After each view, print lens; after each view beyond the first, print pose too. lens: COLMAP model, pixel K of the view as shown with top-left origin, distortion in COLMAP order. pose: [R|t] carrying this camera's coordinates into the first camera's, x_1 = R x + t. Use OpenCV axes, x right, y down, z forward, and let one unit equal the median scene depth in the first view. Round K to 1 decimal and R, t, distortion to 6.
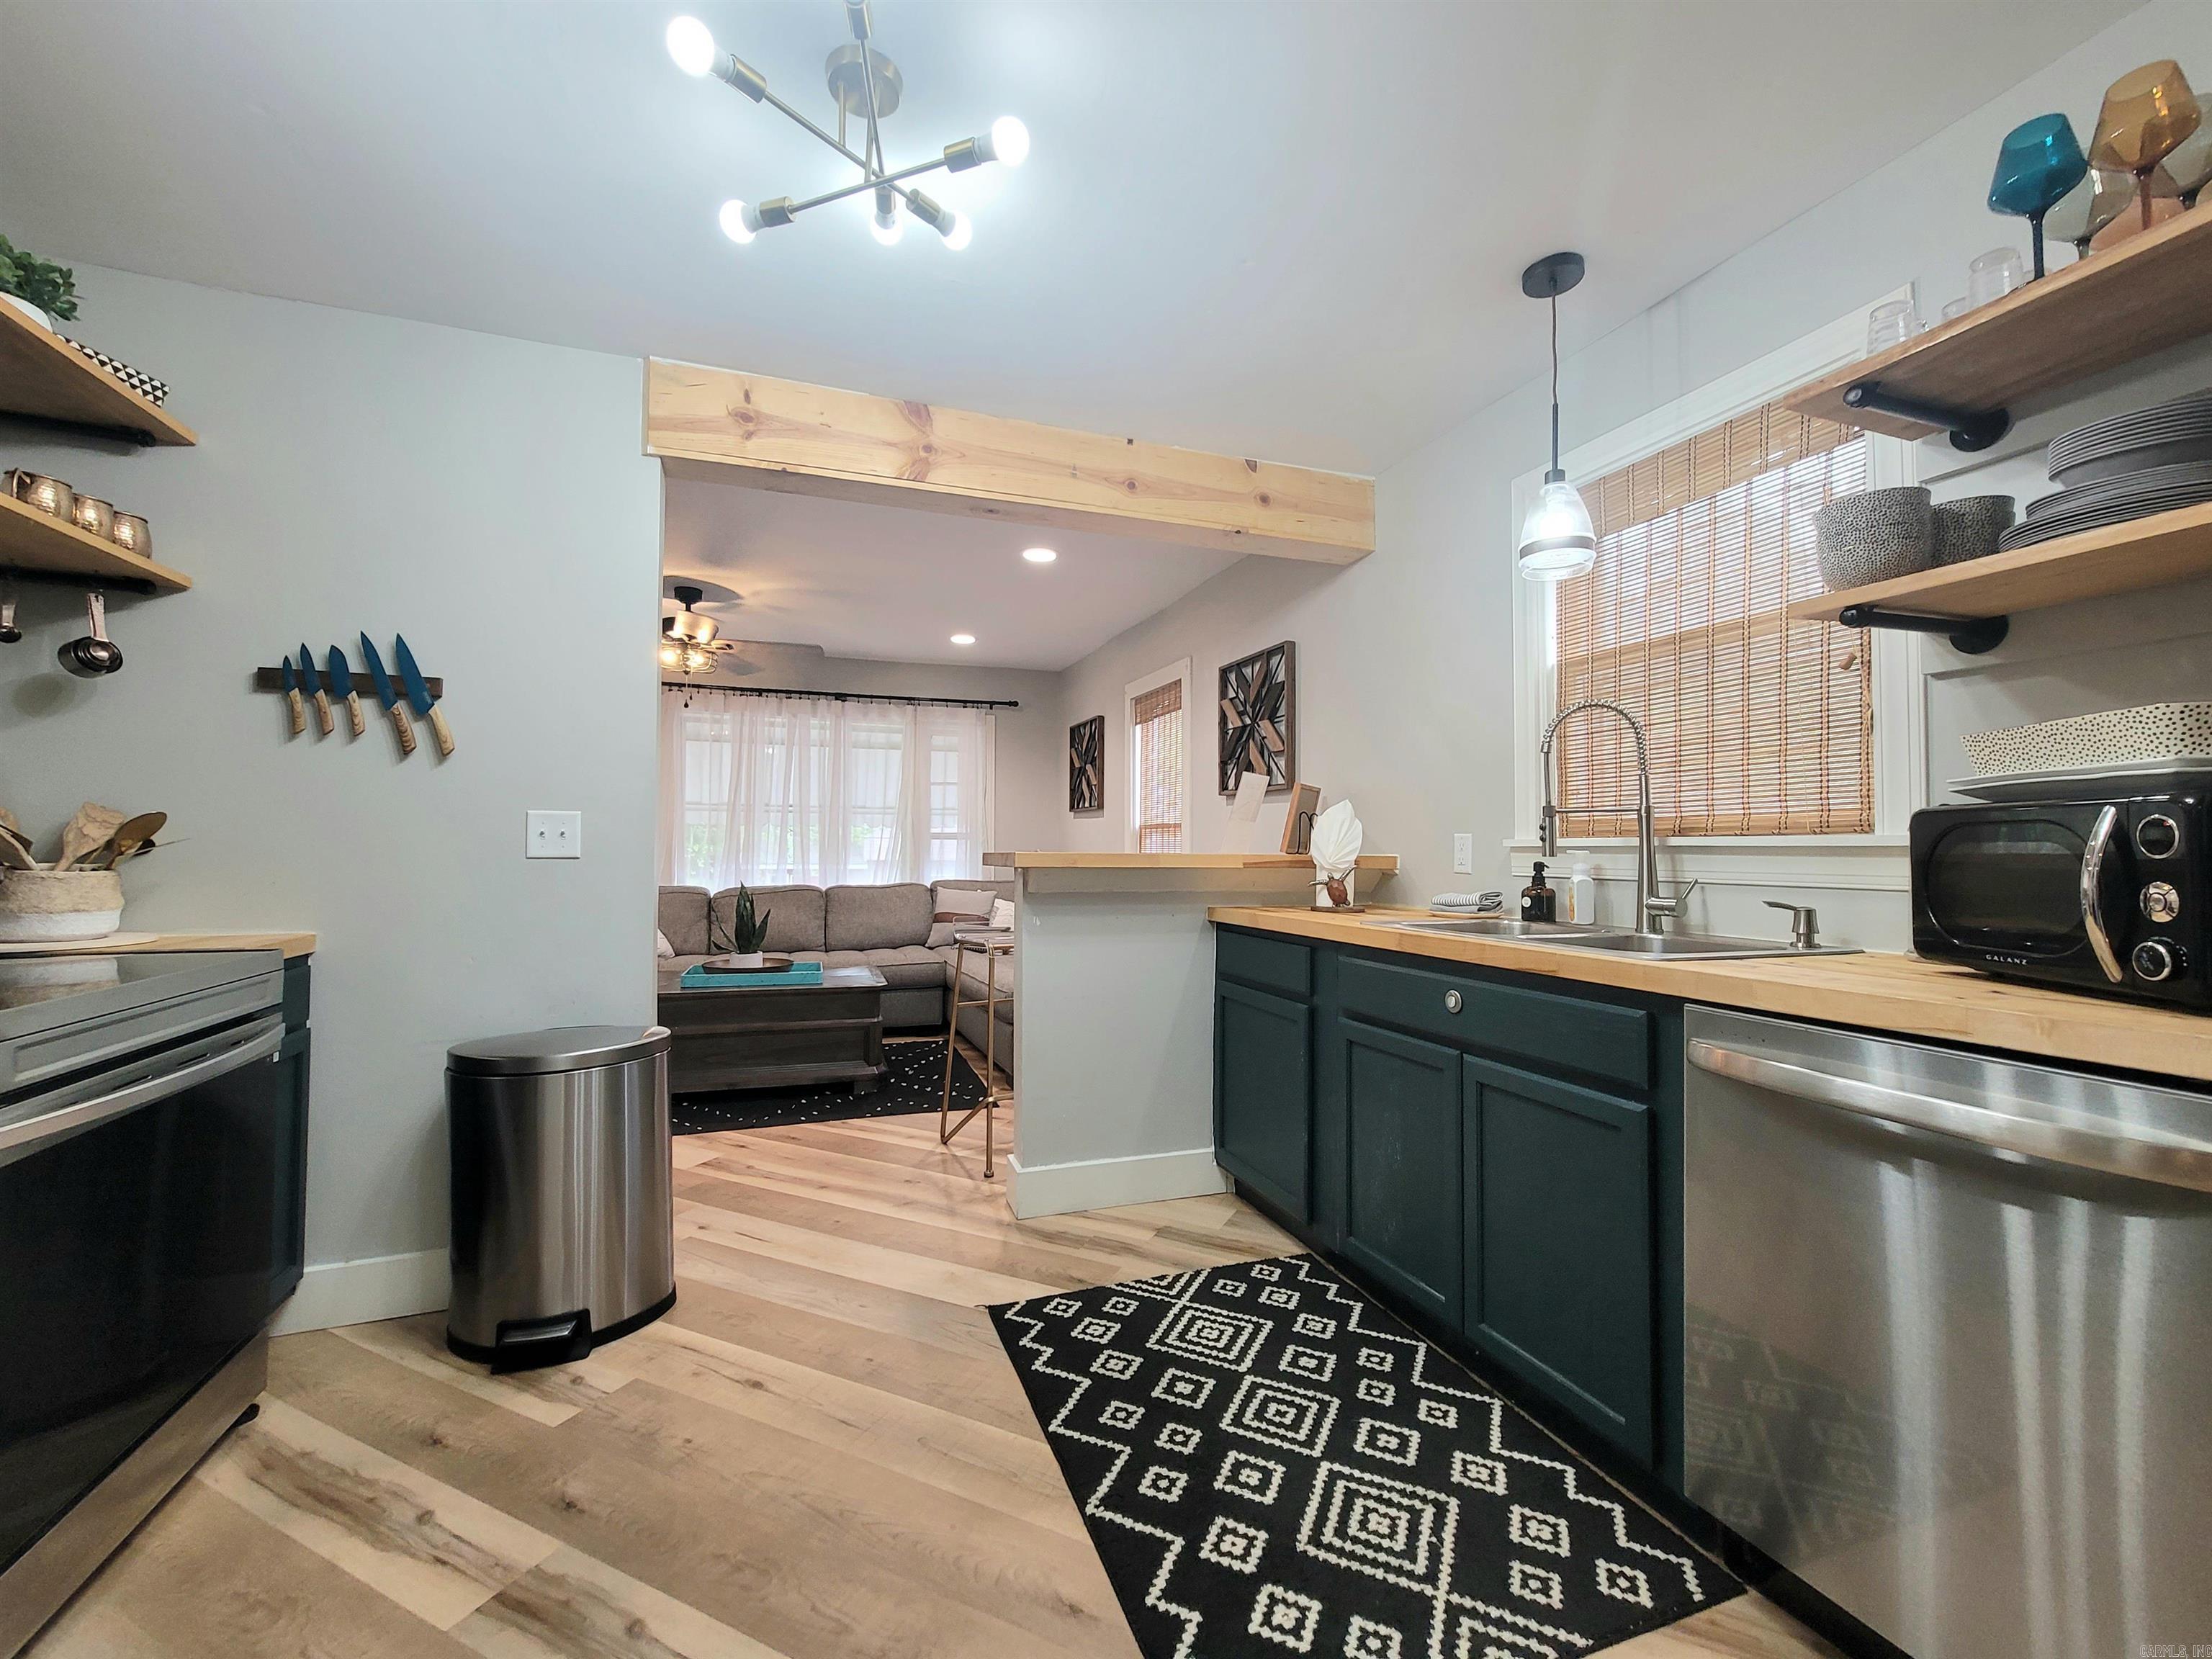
lens RADIAL K [[895.1, 0, 1101.5], [0, 895.1, 824.0], [0, 0, 1]] dist [-0.003050, 0.000299]
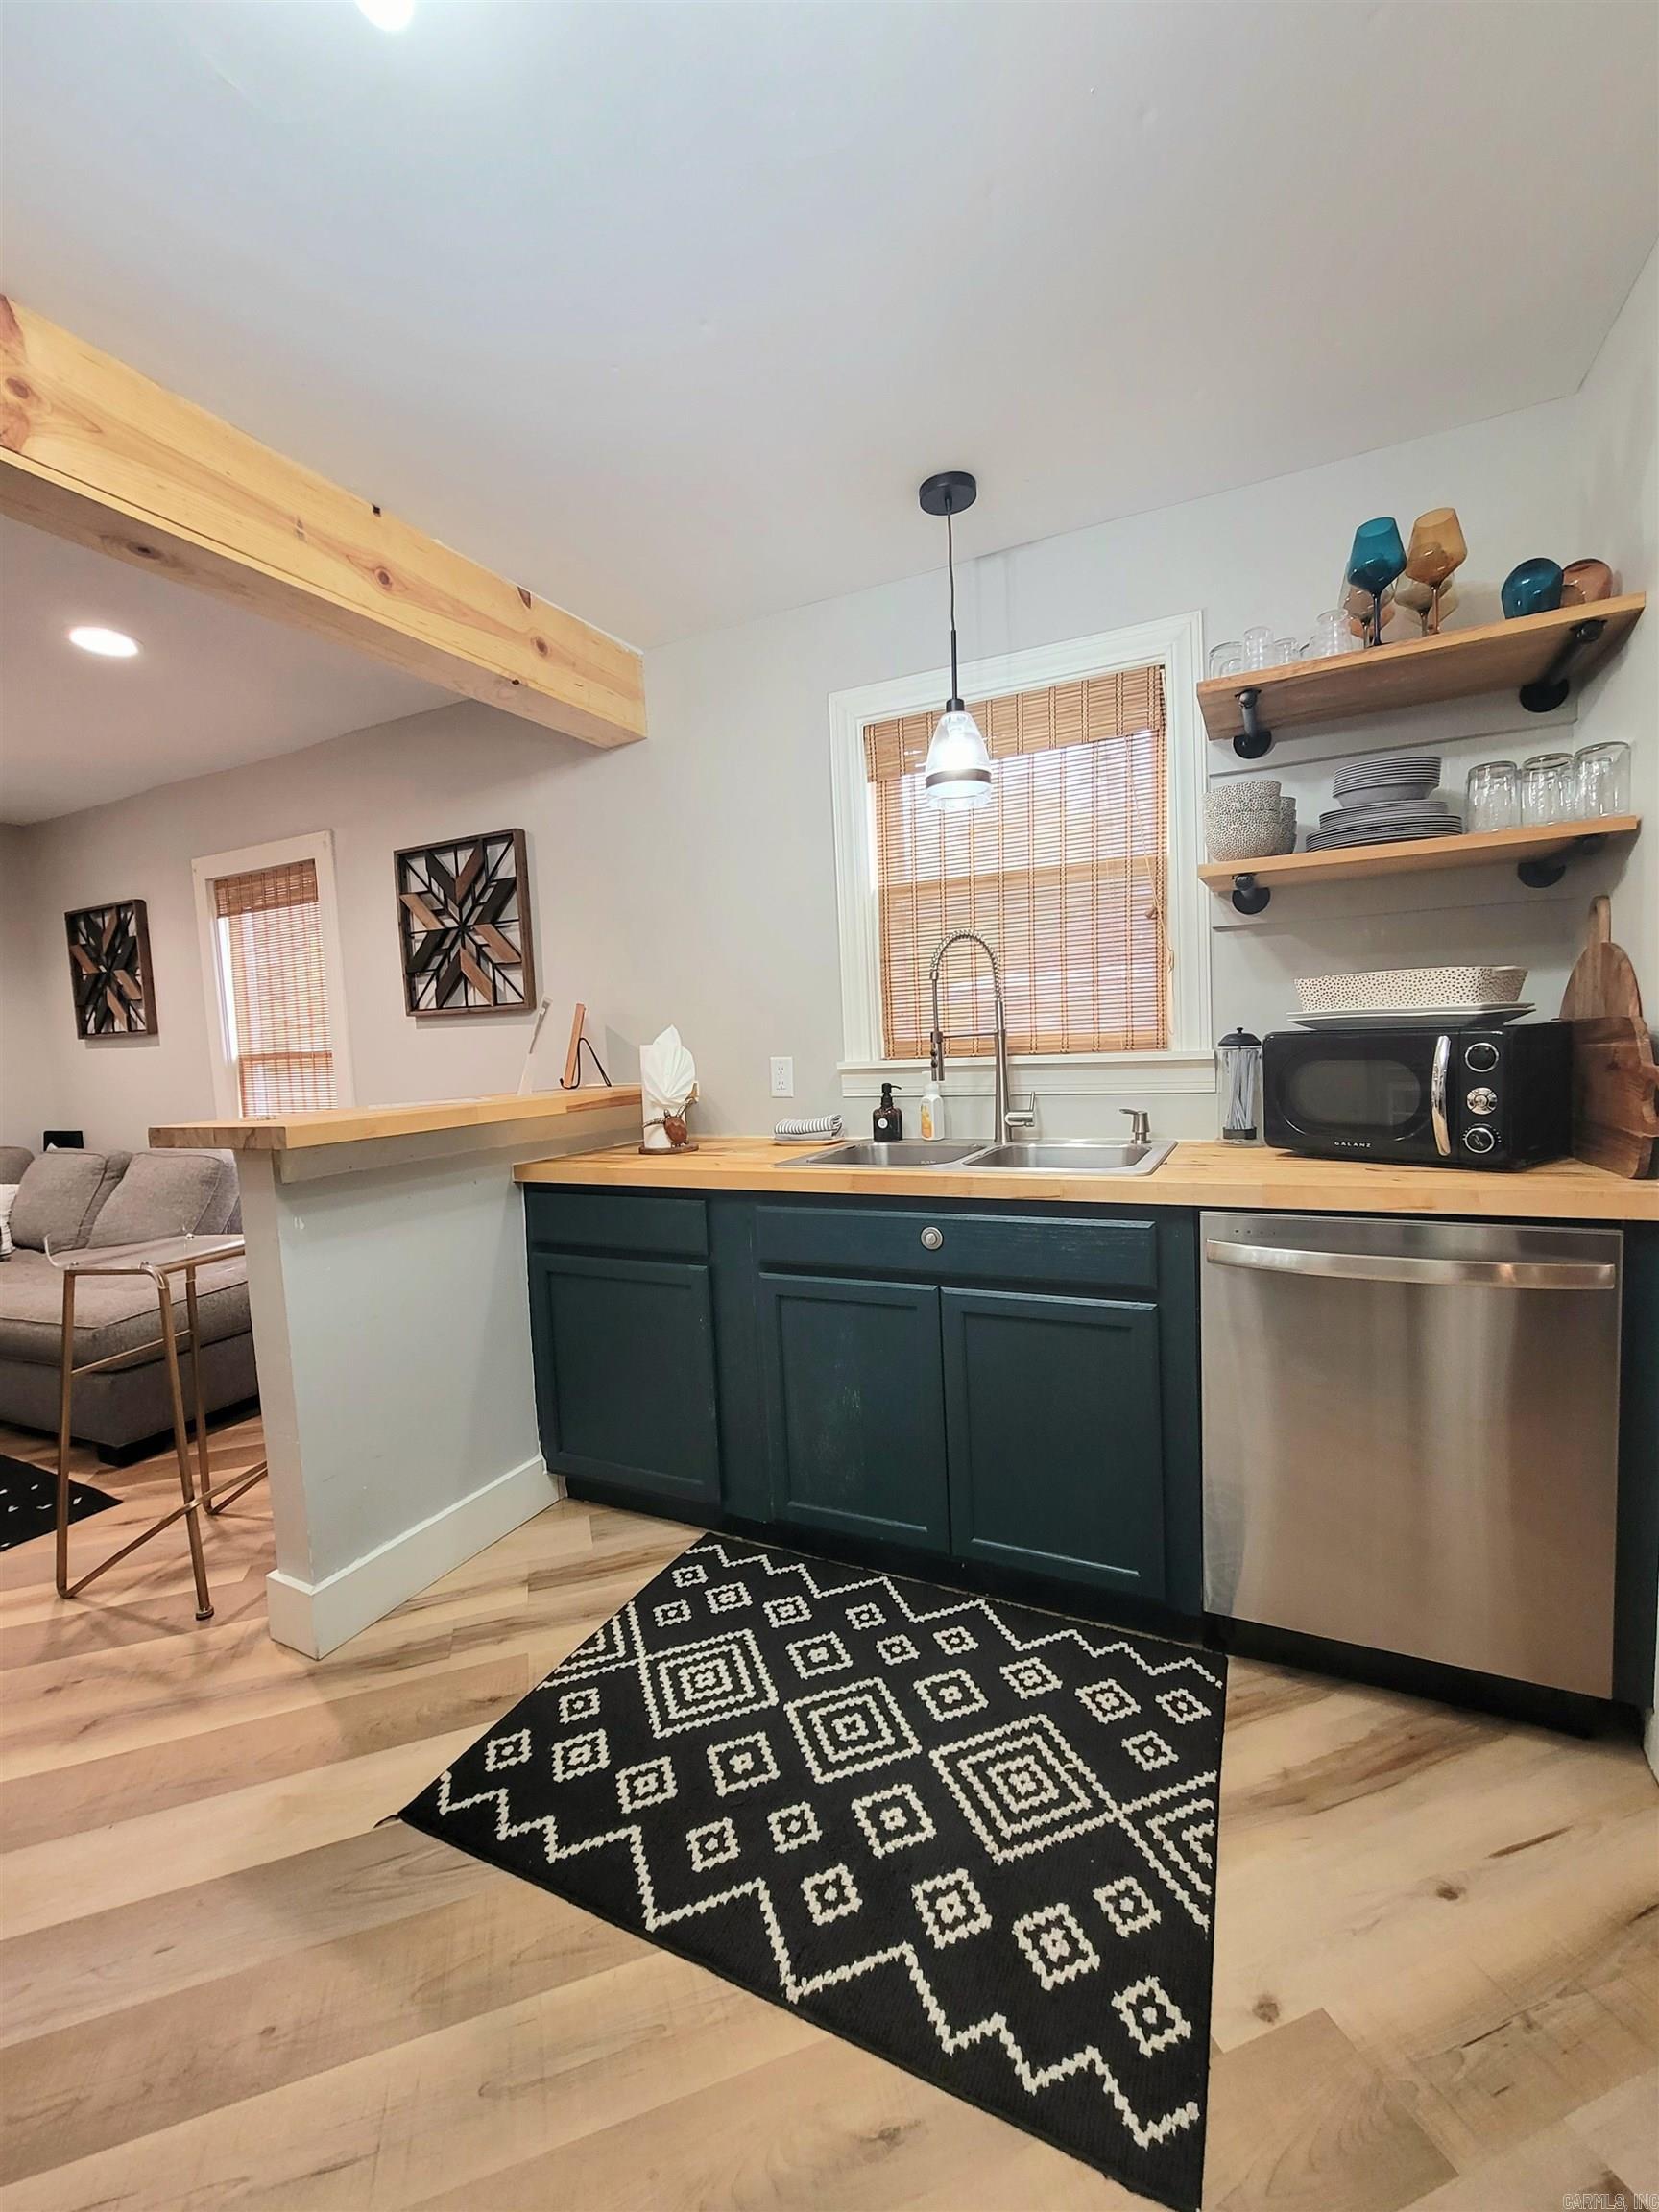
lens RADIAL K [[909.2, 0, 831.1], [0, 909.2, 1100.9], [0, 0, 1]] dist [-0.004630, 0.000739]
pose [[0.718136, -0.087610, 0.690366, -0.300340], [0.030444, 0.995049, 0.094607, -0.041060], [-0.695237, -0.046924, 0.717248, 0.302489]]
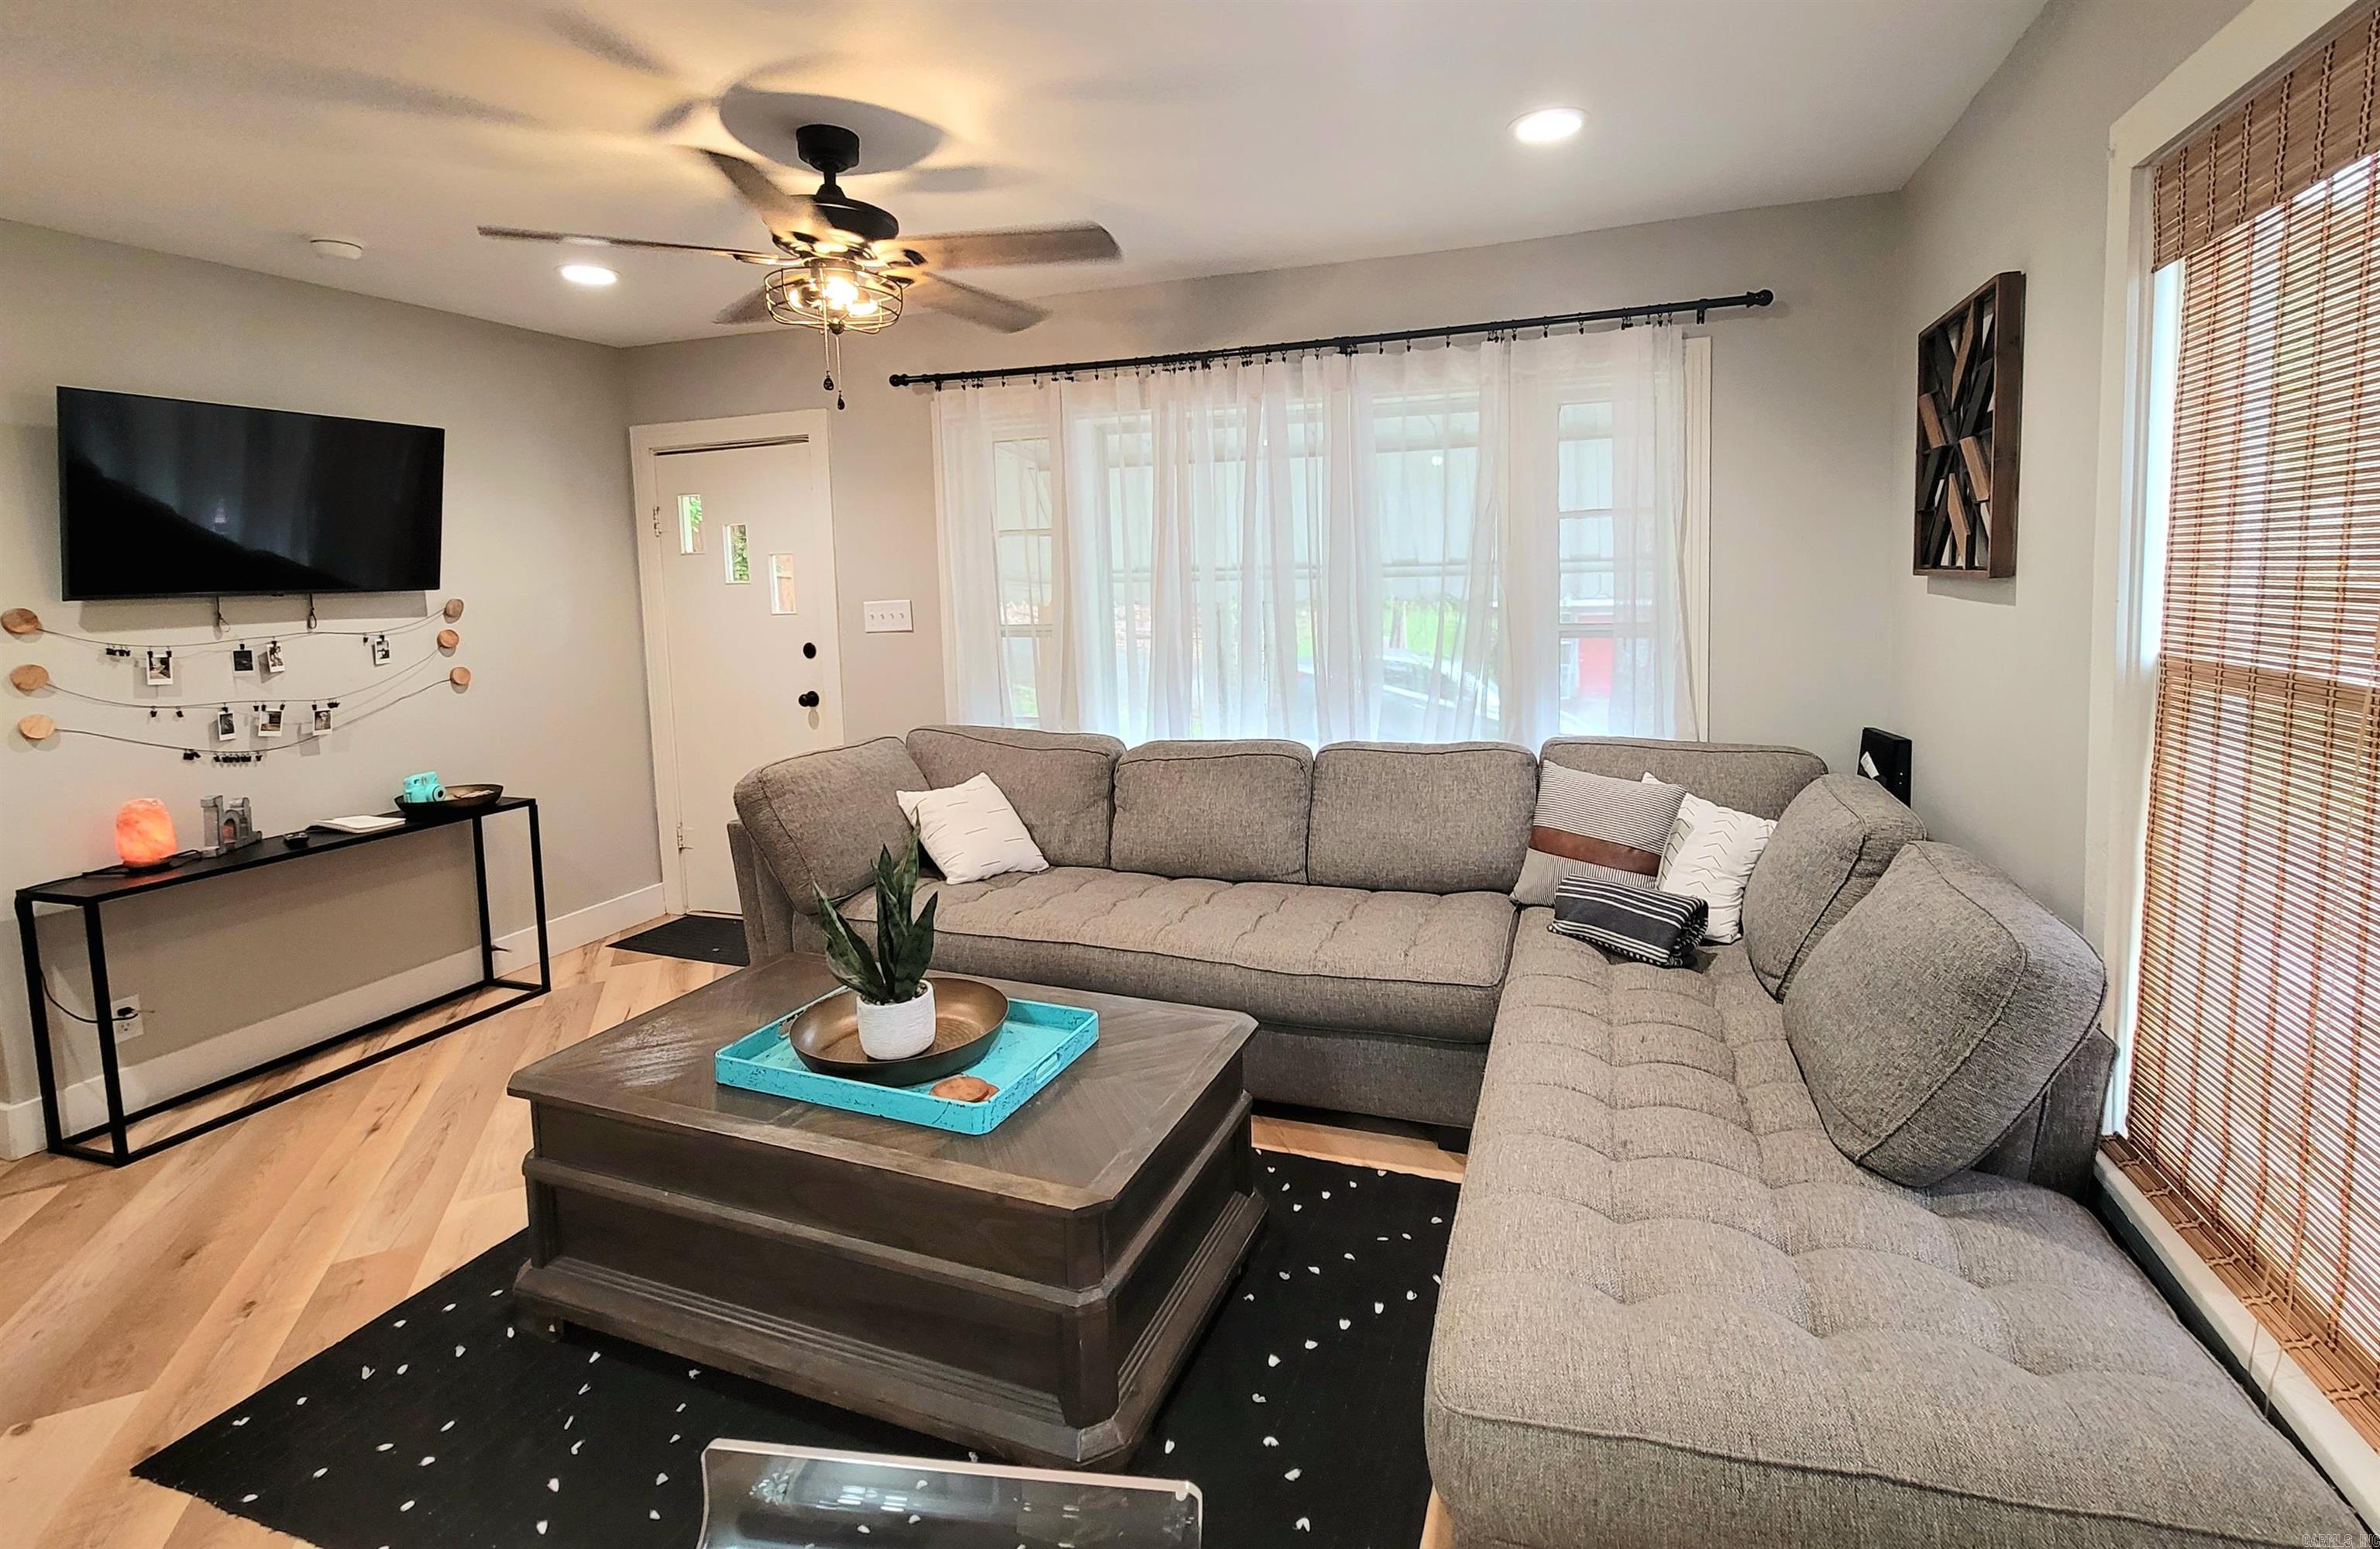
lens RADIAL K [[1079.2, 0, 1235.2], [0, 1079.2, 660.0], [0, 0, 1]] dist [-0.002498, 0.003755]
pose [[0.777151, 0.025352, -0.628804, 0.073133], [0.046030, 0.994222, 0.096974, -0.097212], [0.627629, -0.104307, 0.771493, 1.398519]]
